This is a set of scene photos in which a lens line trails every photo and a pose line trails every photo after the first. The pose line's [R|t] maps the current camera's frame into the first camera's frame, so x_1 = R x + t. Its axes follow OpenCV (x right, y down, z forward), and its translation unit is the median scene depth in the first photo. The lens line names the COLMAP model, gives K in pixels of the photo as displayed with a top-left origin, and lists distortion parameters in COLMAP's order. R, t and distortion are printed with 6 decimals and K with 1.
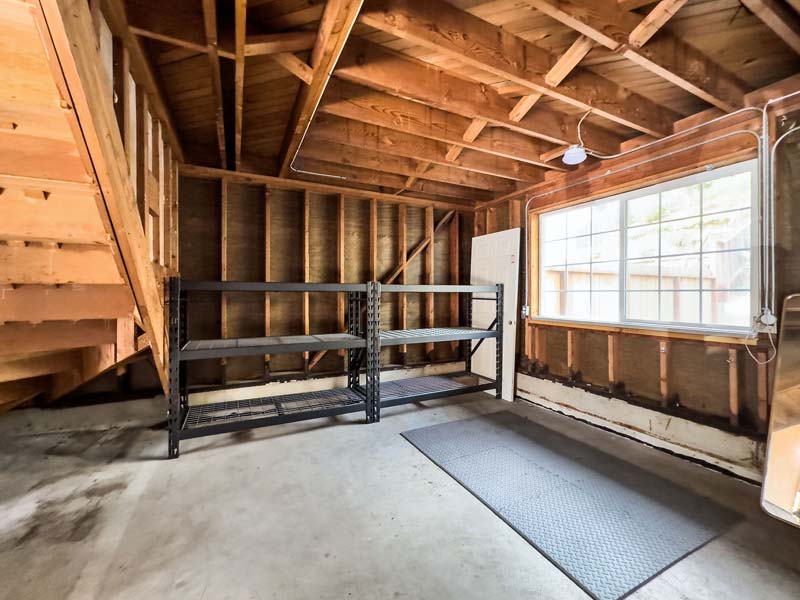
lens RADIAL K [[328.9, 0, 400.0], [0, 328.9, 295.0], [0, 0, 1]] dist [-0.000011, 0.000393]
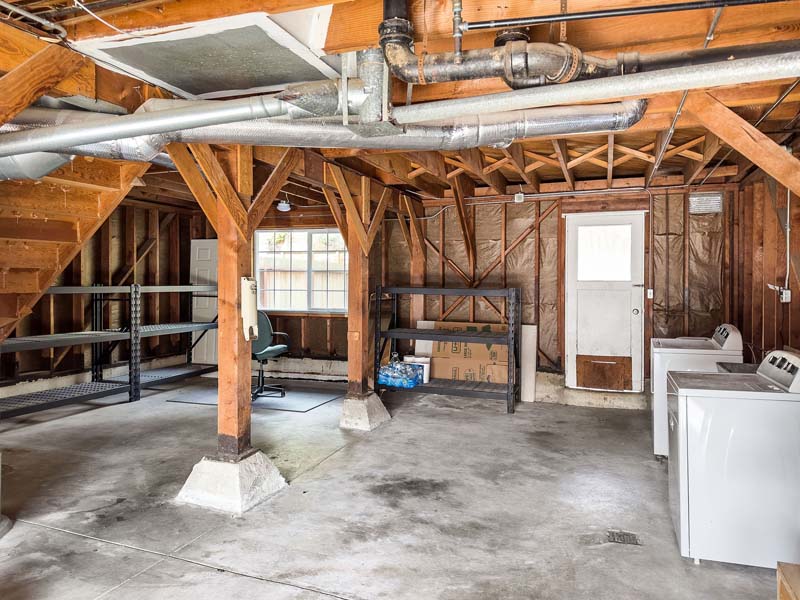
lens RADIAL K [[581.2, 0, 406.7], [0, 581.2, 281.4], [0, 0, 1]] dist [0.033545, -0.022858]
pose [[0.716114, 0.002778, 0.697977, -0.696927], [-0.000167, 0.999993, -0.003809, -0.034128], [-0.697983, 0.002611, 0.716110, -0.987392]]
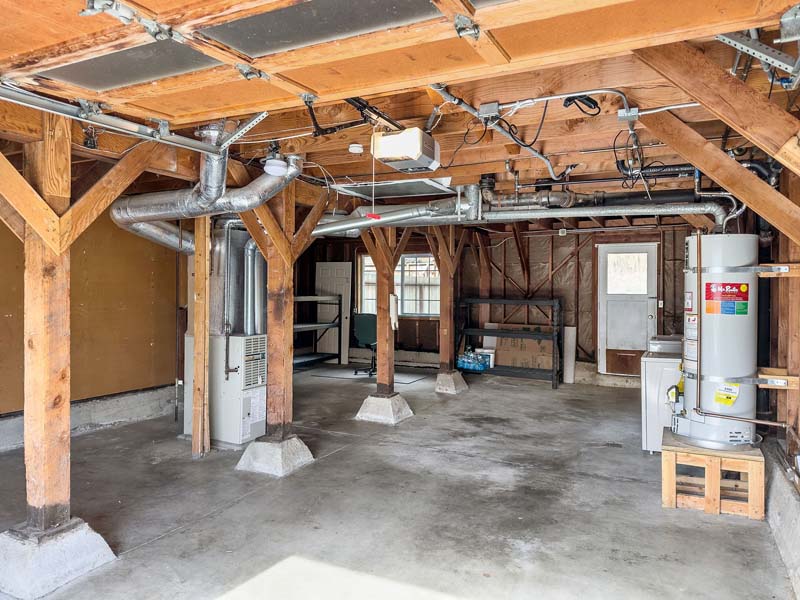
lens RADIAL K [[581.2, 0, 379.2], [0, 581.2, 289.6], [0, 0, 1]] dist [0.033545, -0.022858]
pose [[0.807124, 0.002064, 0.590378, -1.244771], [-0.001488, 0.999998, -0.001462, -0.055897], [-0.590380, 0.000302, 0.807125, -1.453566]]
